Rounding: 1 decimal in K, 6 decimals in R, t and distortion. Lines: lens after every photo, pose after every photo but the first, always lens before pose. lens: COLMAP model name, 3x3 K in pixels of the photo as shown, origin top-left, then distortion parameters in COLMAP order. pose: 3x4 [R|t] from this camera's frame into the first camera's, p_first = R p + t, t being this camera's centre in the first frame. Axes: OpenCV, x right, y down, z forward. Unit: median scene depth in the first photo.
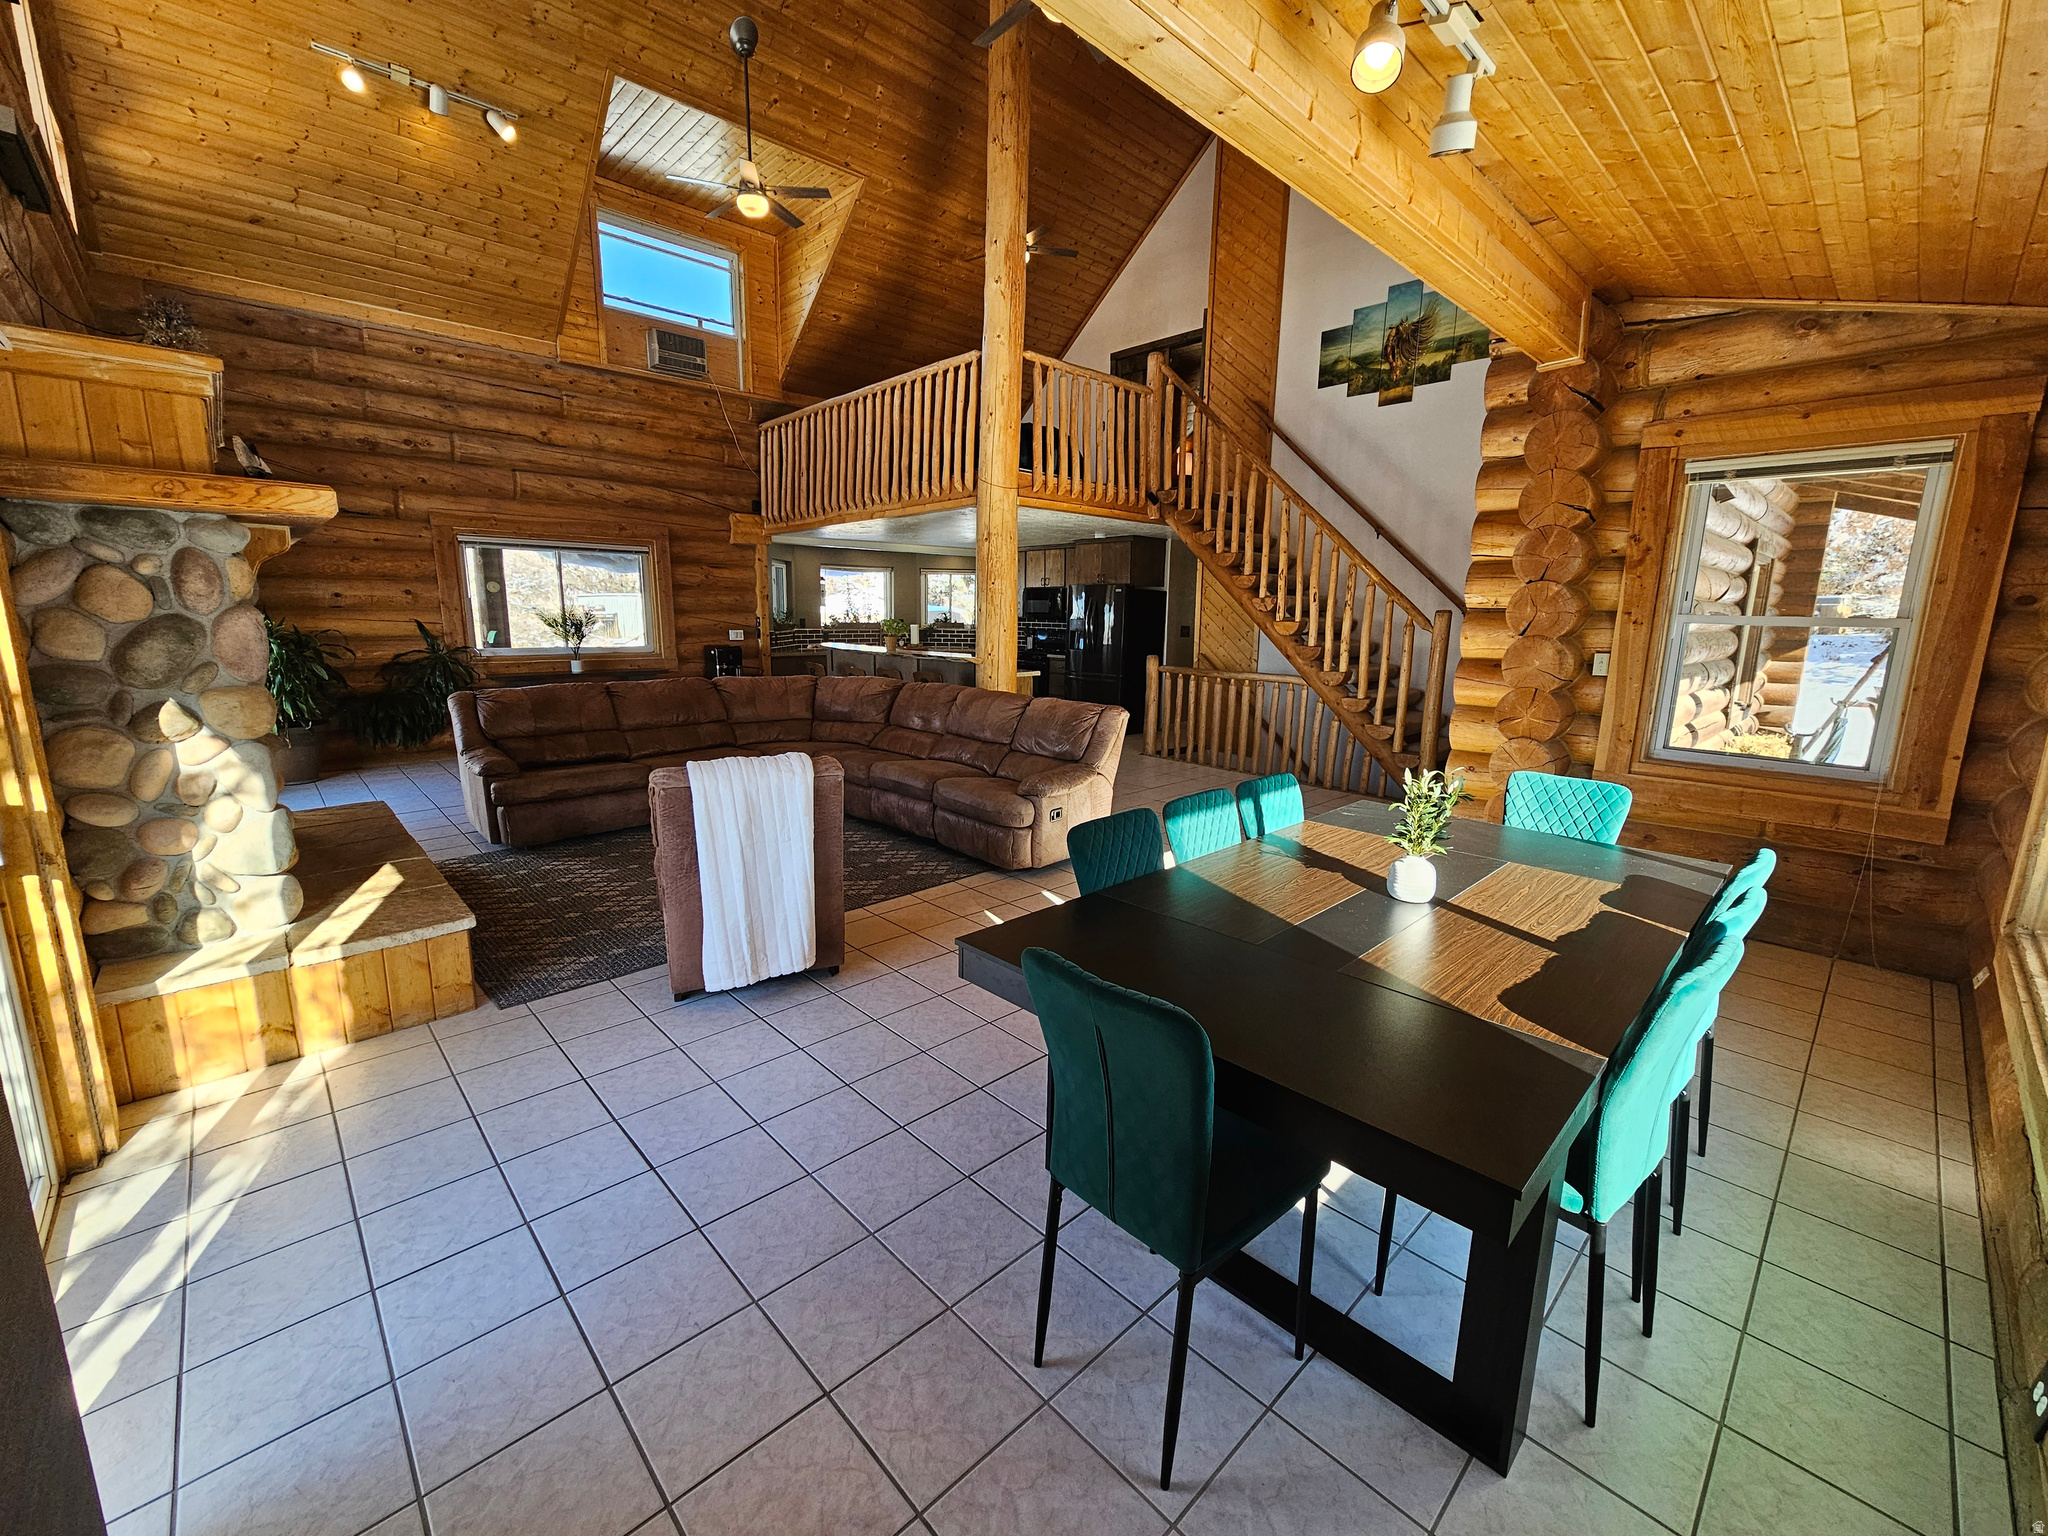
lens RADIAL K [[837.9, 0, 1015.8], [0, 837.9, 770.0], [0, 0, 1]] dist [0.001488, -0.000039]
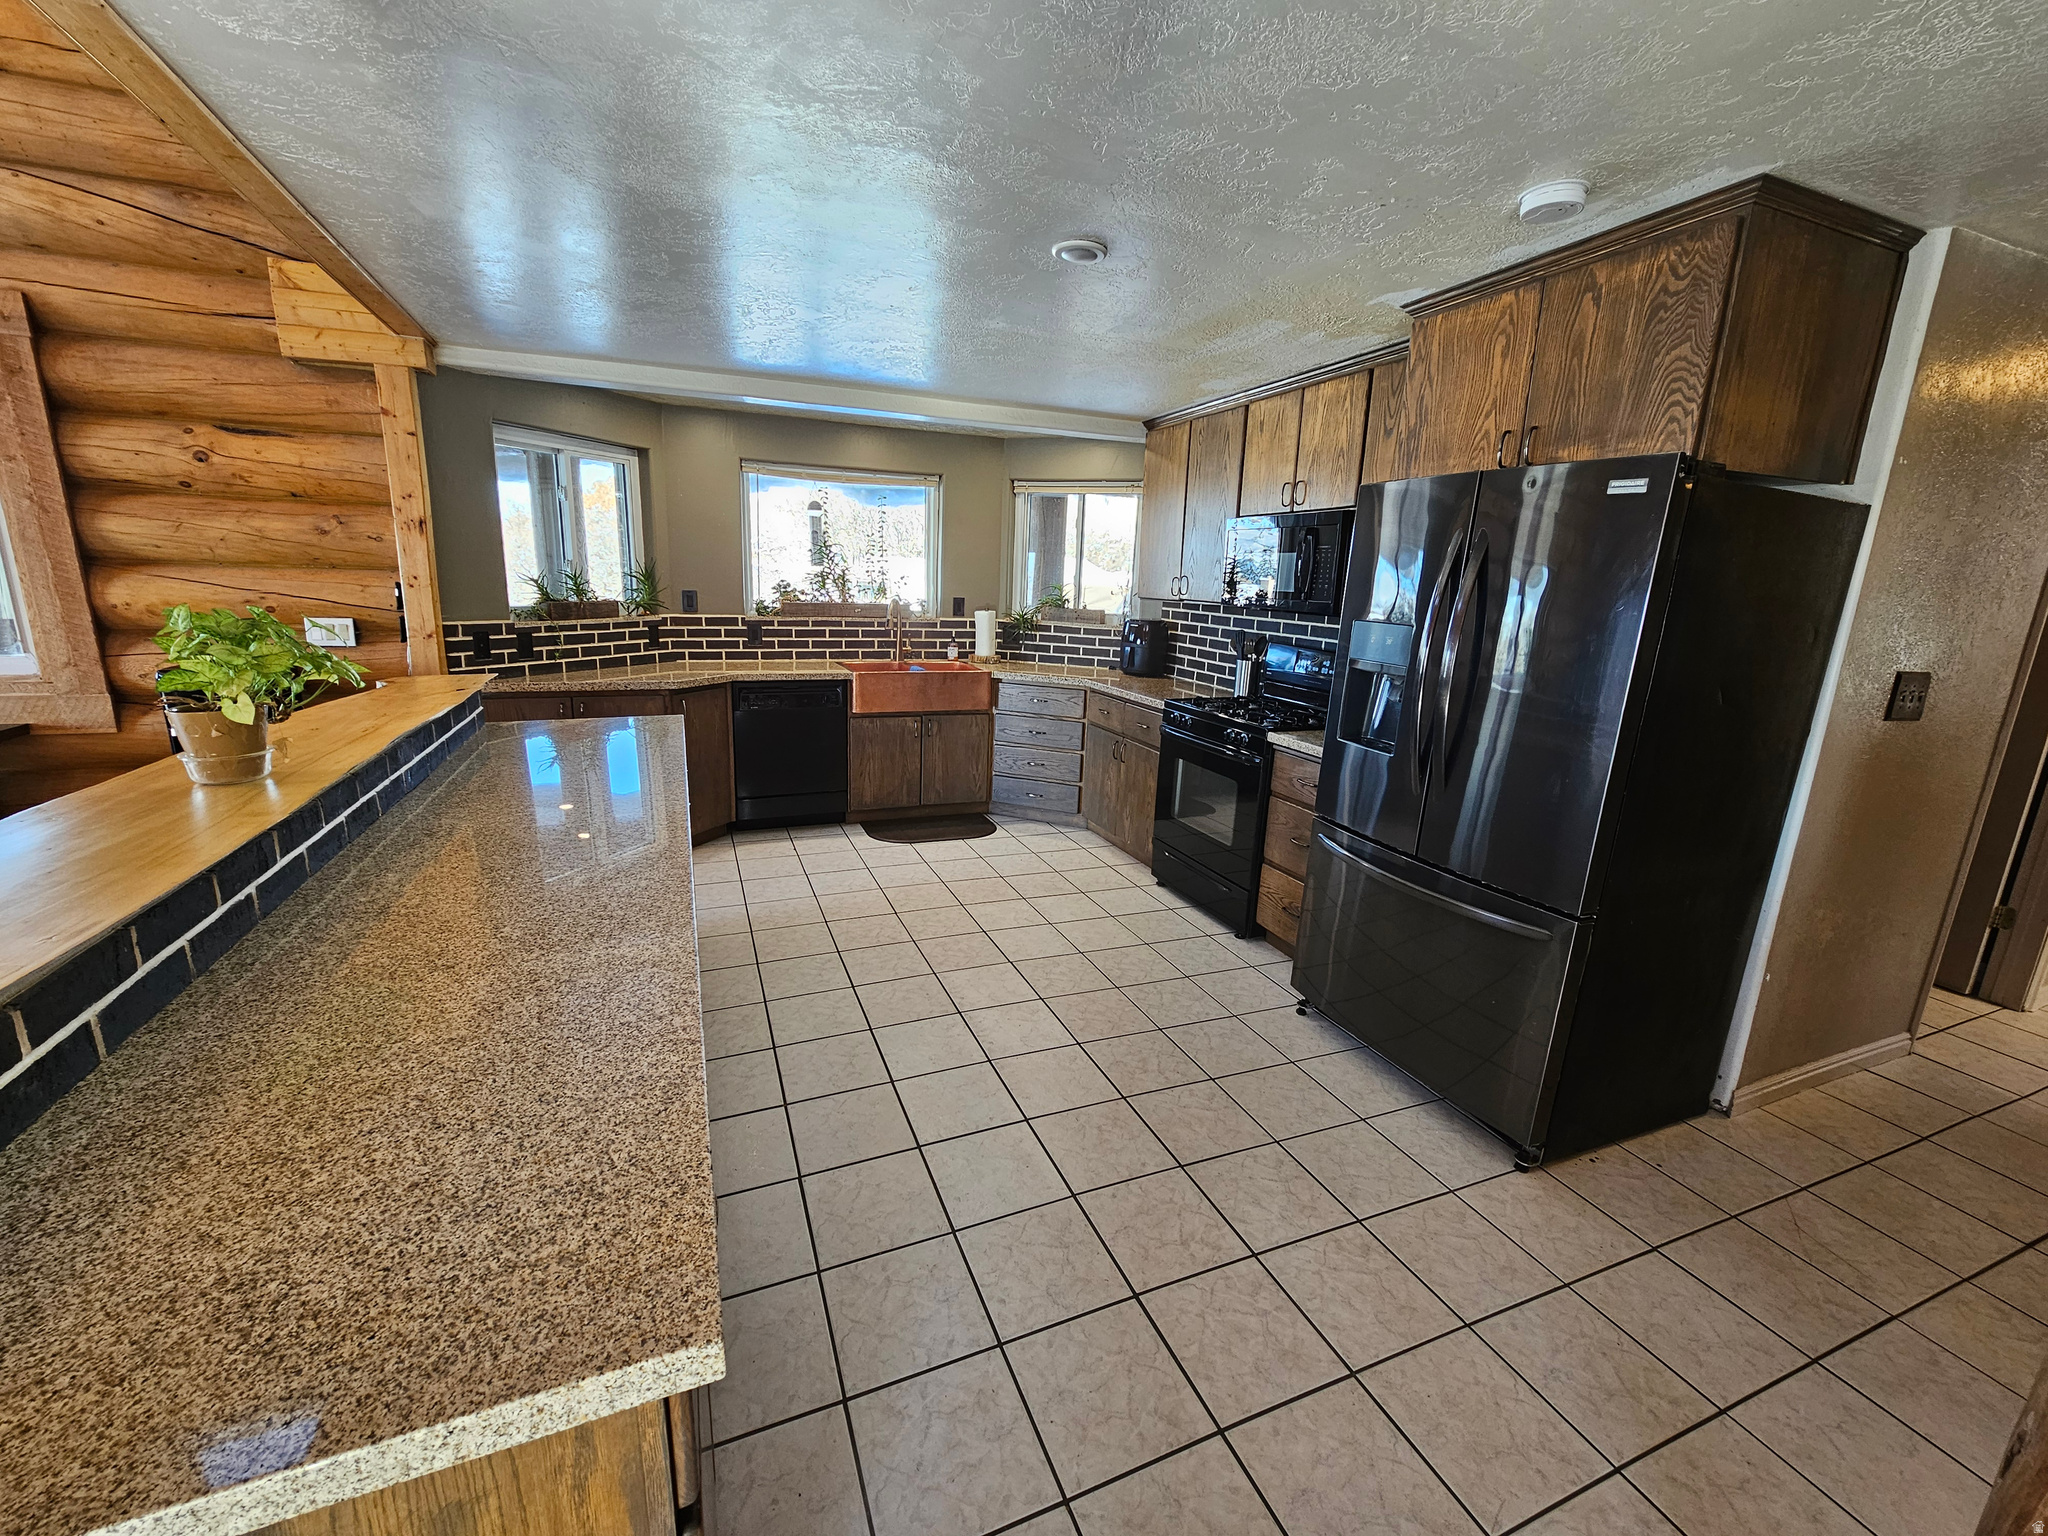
lens RADIAL K [[837.9, 0, 1028.7], [0, 837.9, 768.9], [0, 0, 1]] dist [0.001488, -0.000039]
pose [[0.933132, 0.106878, -0.343281, 0.065641], [-0.093142, 0.994059, 0.056306, -0.144603], [0.347260, -0.020567, 0.937543, 0.734462]]
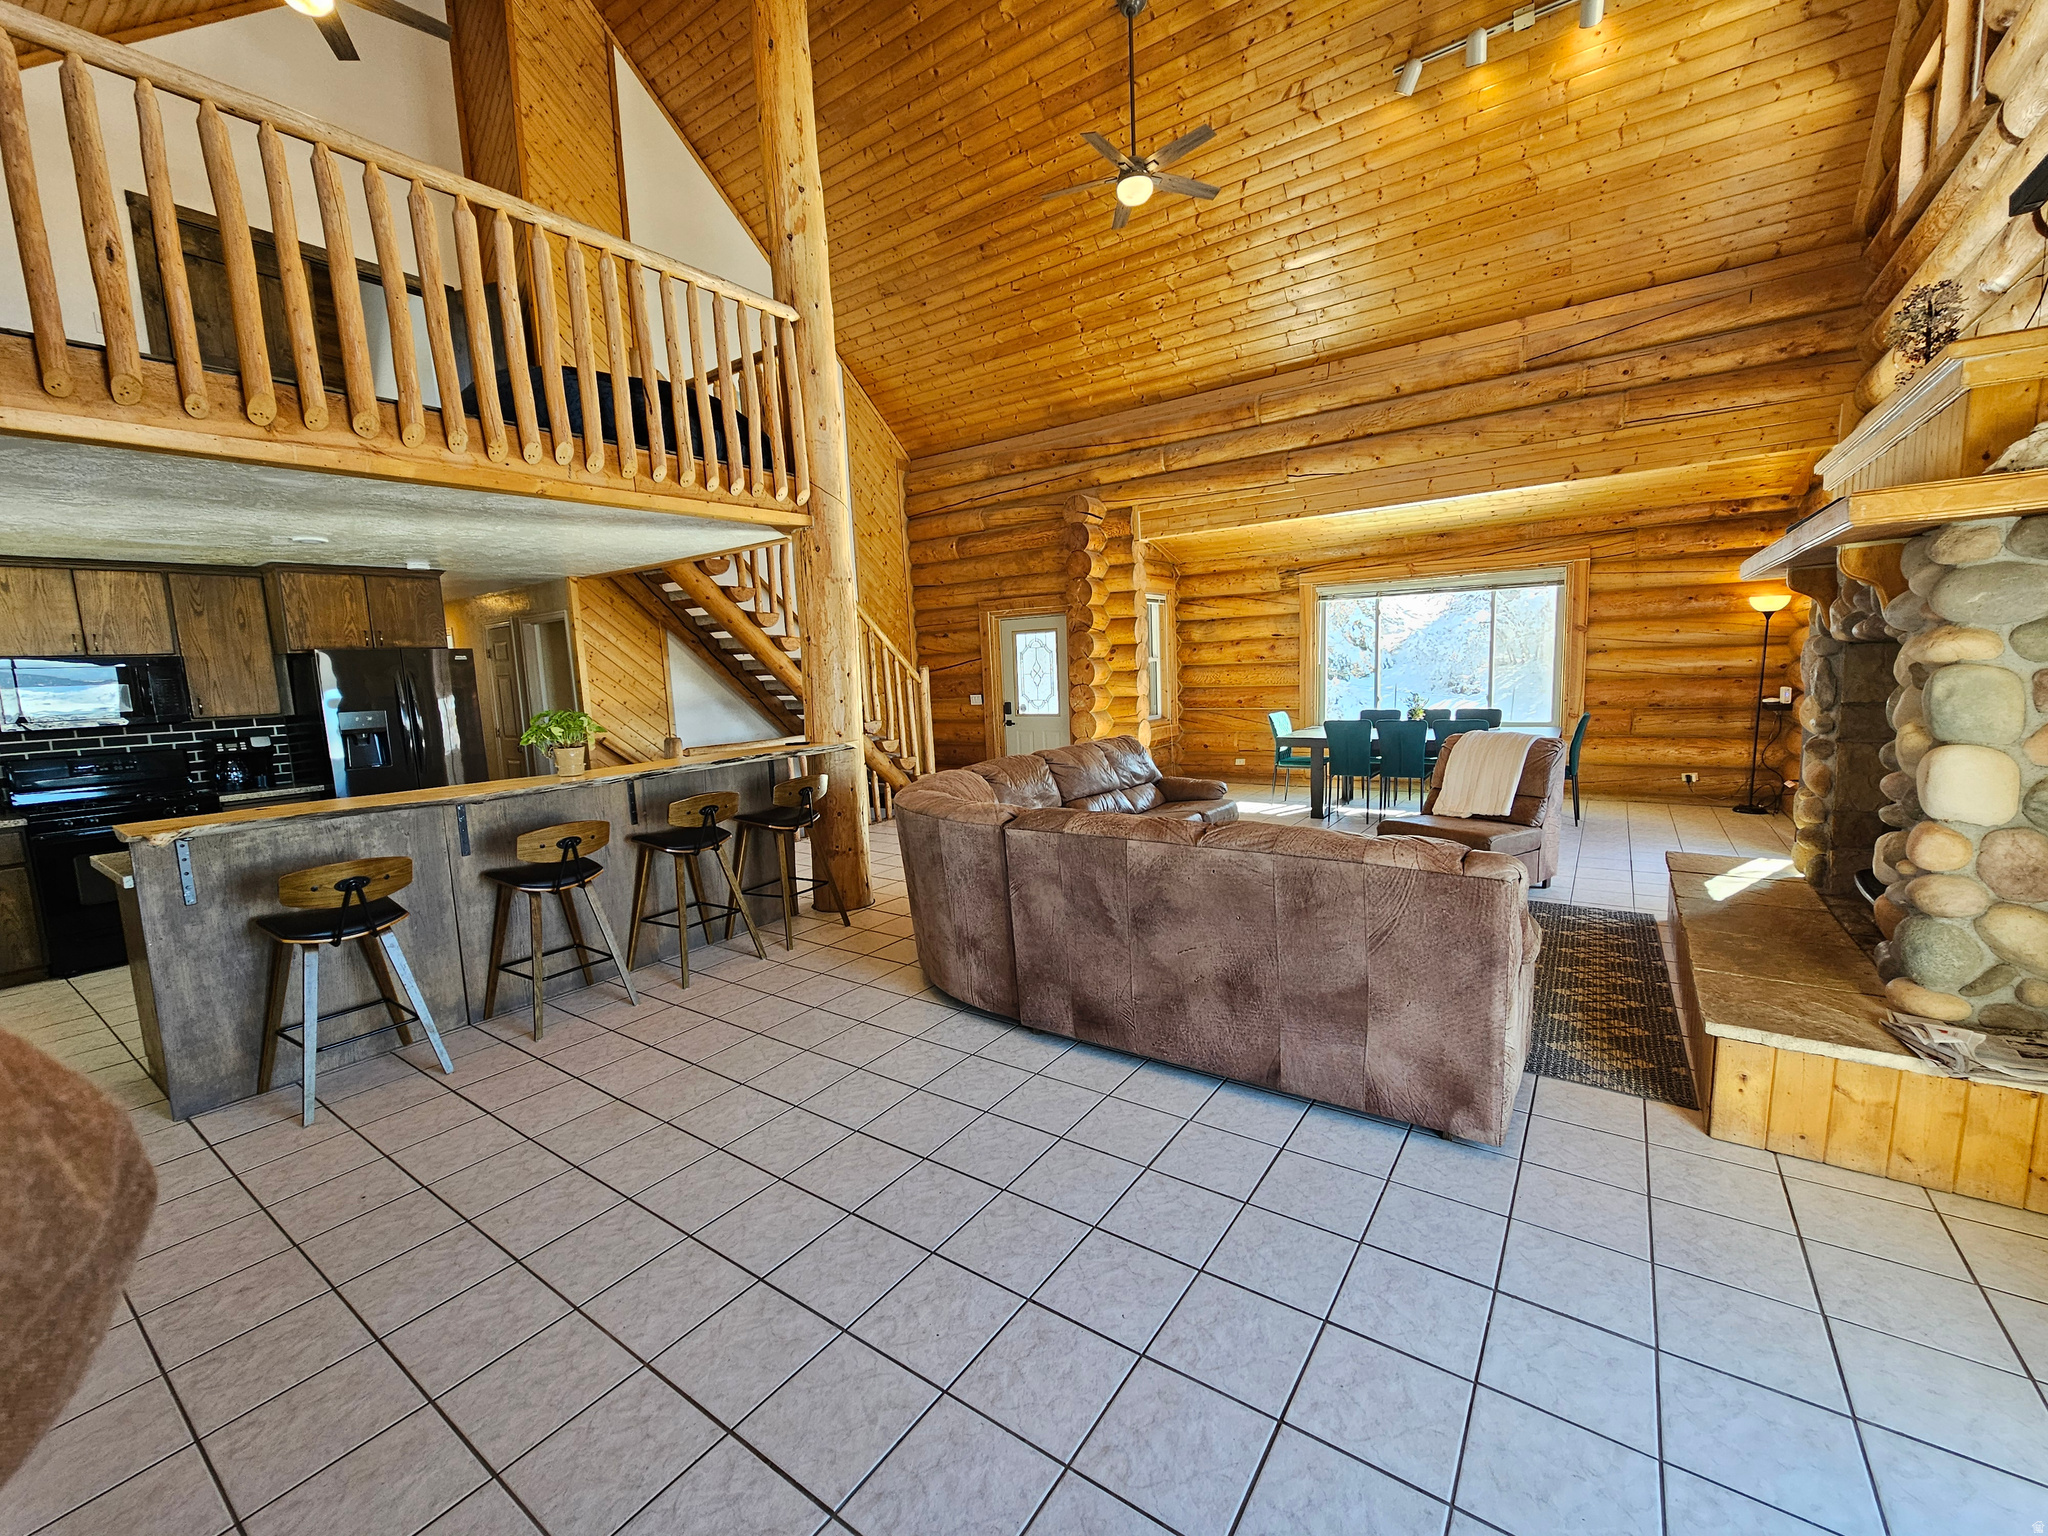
lens RADIAL K [[837.9, 0, 1029.6], [0, 837.9, 775.9], [0, 0, 1]] dist [0.001488, -0.000039]
pose [[-0.202989, -0.128423, 0.970723, -0.494831], [0.211874, 0.962116, 0.171590, -0.146400], [-0.955984, 0.240502, -0.168089, 0.696986]]
